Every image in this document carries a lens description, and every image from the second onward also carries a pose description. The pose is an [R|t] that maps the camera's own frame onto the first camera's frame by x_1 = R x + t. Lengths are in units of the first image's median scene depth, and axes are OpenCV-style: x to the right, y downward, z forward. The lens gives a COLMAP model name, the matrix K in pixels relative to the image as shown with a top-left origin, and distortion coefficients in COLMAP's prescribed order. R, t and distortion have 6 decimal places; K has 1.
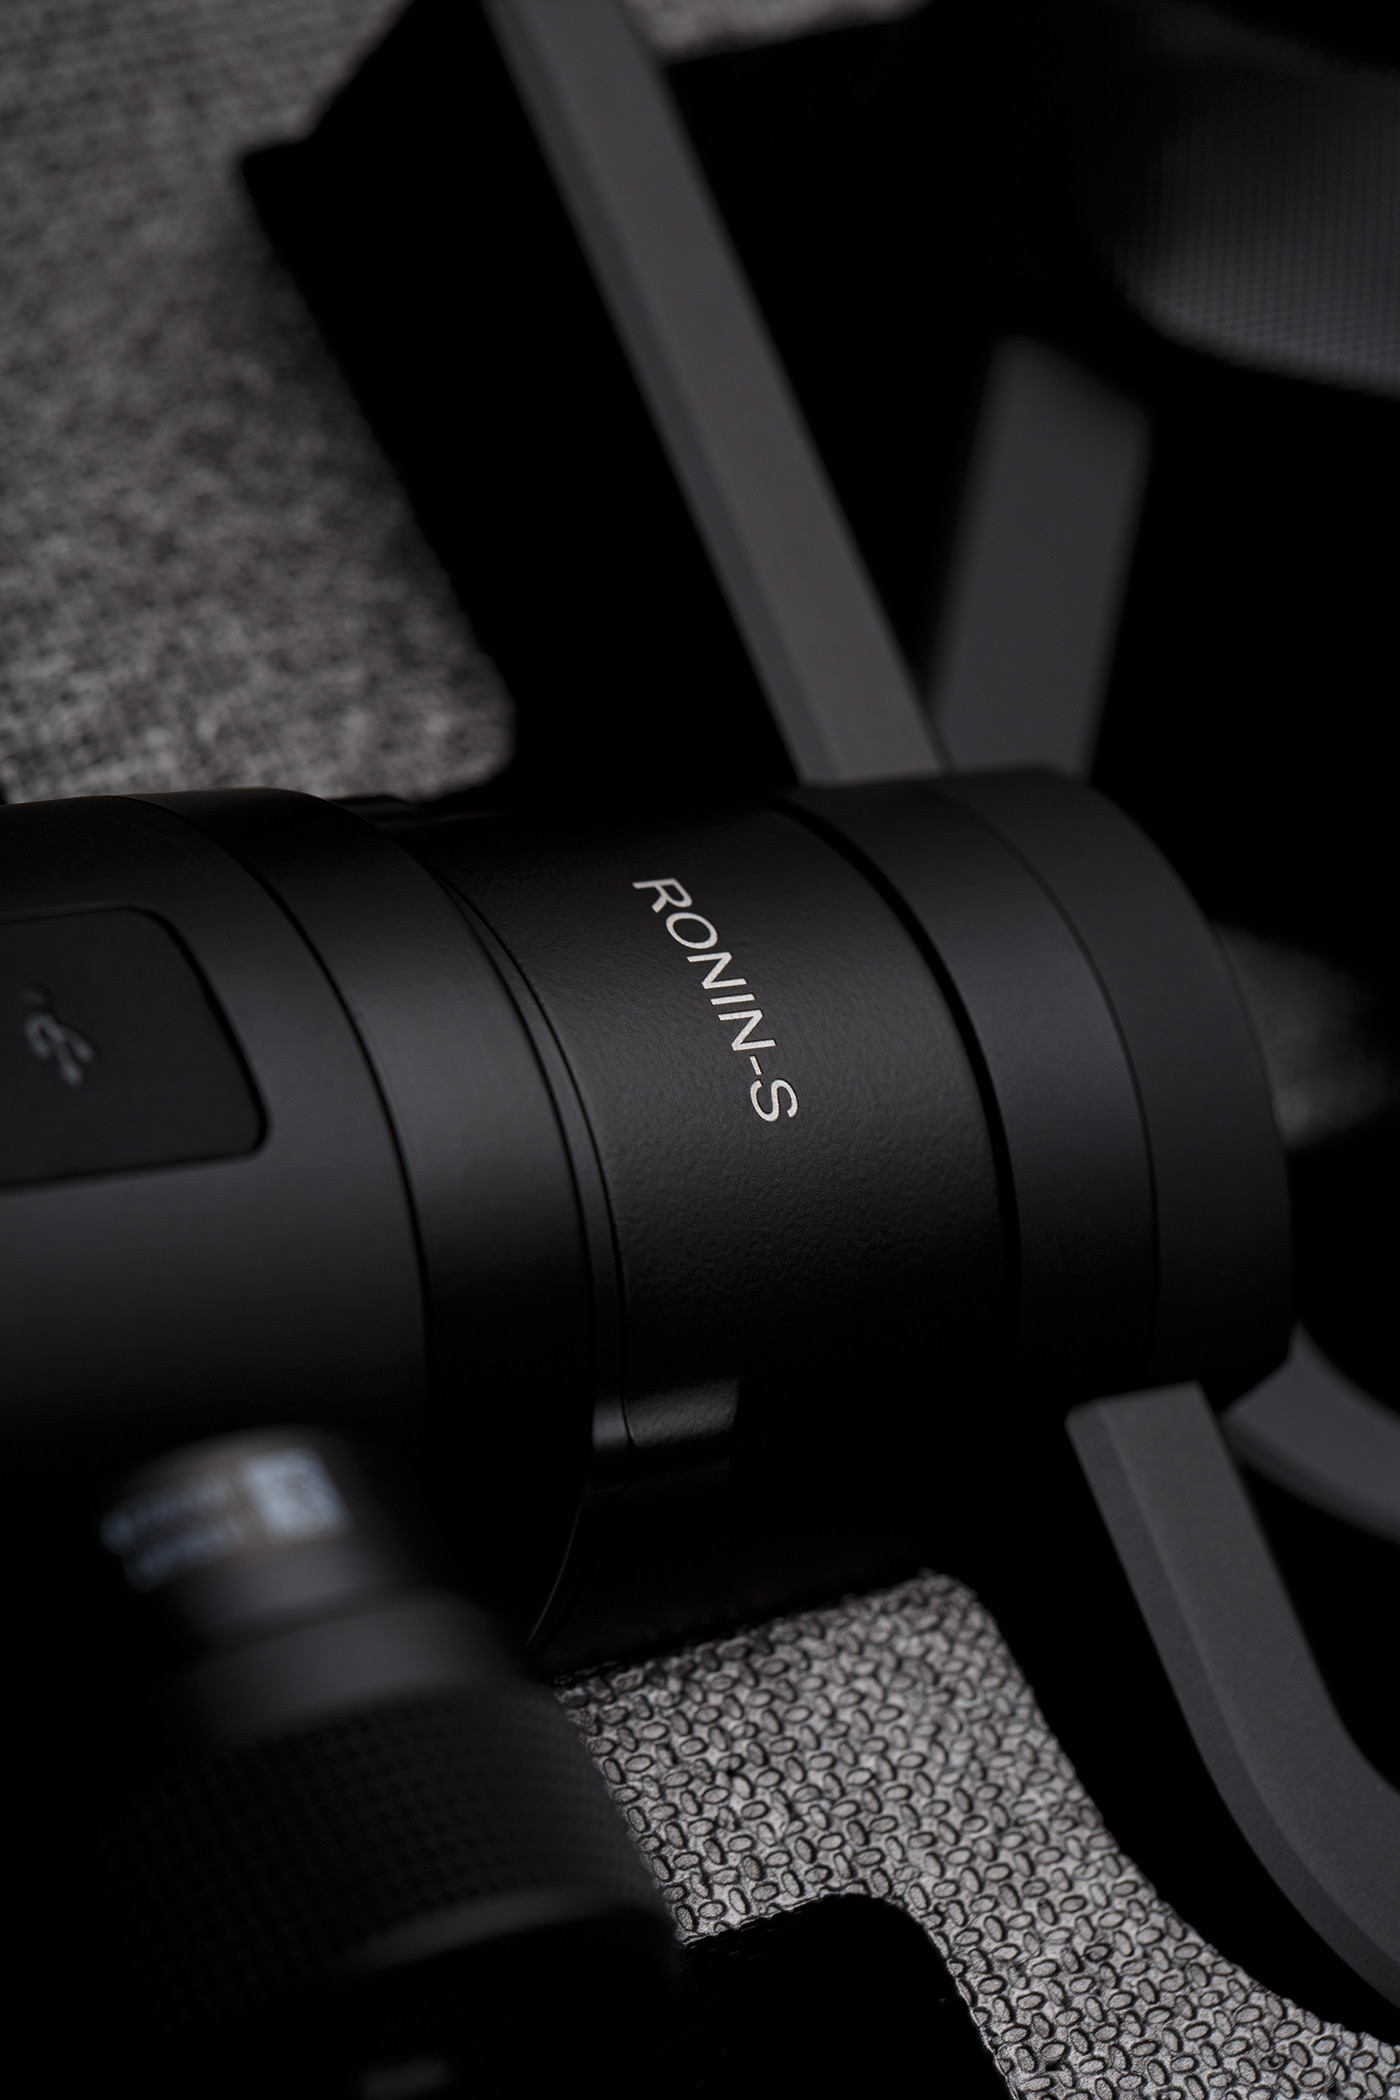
lens RADIAL K [[6106.6, 0, 700.6], [0, 6106.6, 1050.5], [0, 0, 1]] dist [0.346127, 0.000000]
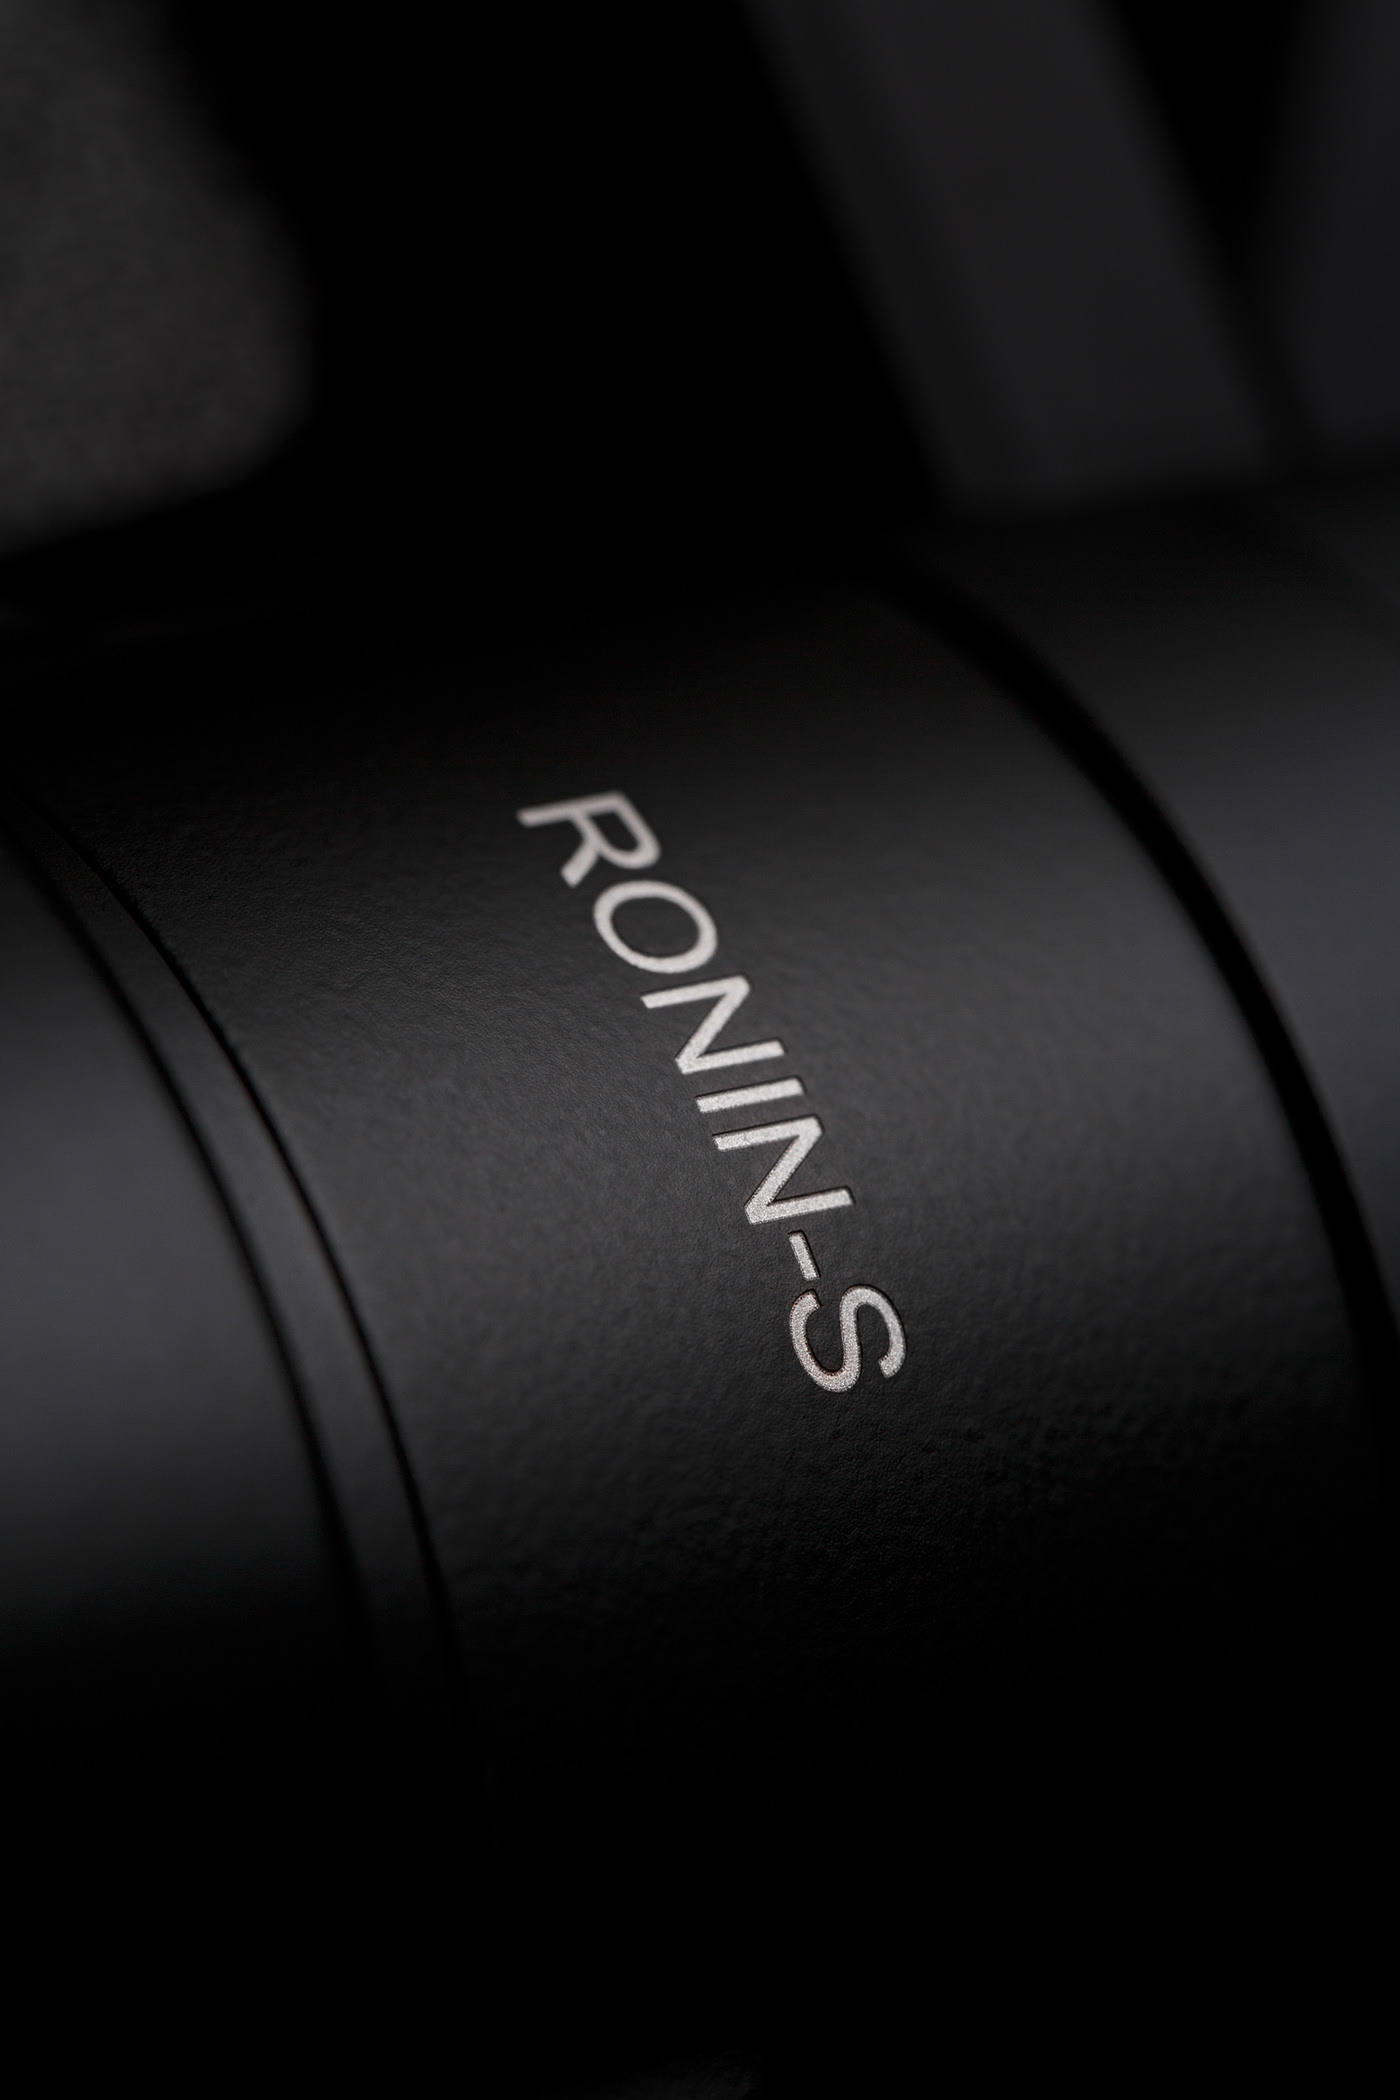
lens RADIAL K [[6106.6, 0, 699.1], [0, 6106.6, 1049.0], [0, 0, 1]] dist [0.346127, 0.000000]
pose [[0.993835, -0.009690, -0.110446, 0.048792], [0.030616, 0.981425, 0.189388, -0.092269], [0.106559, -0.191602, 0.975671, 0.584518]]
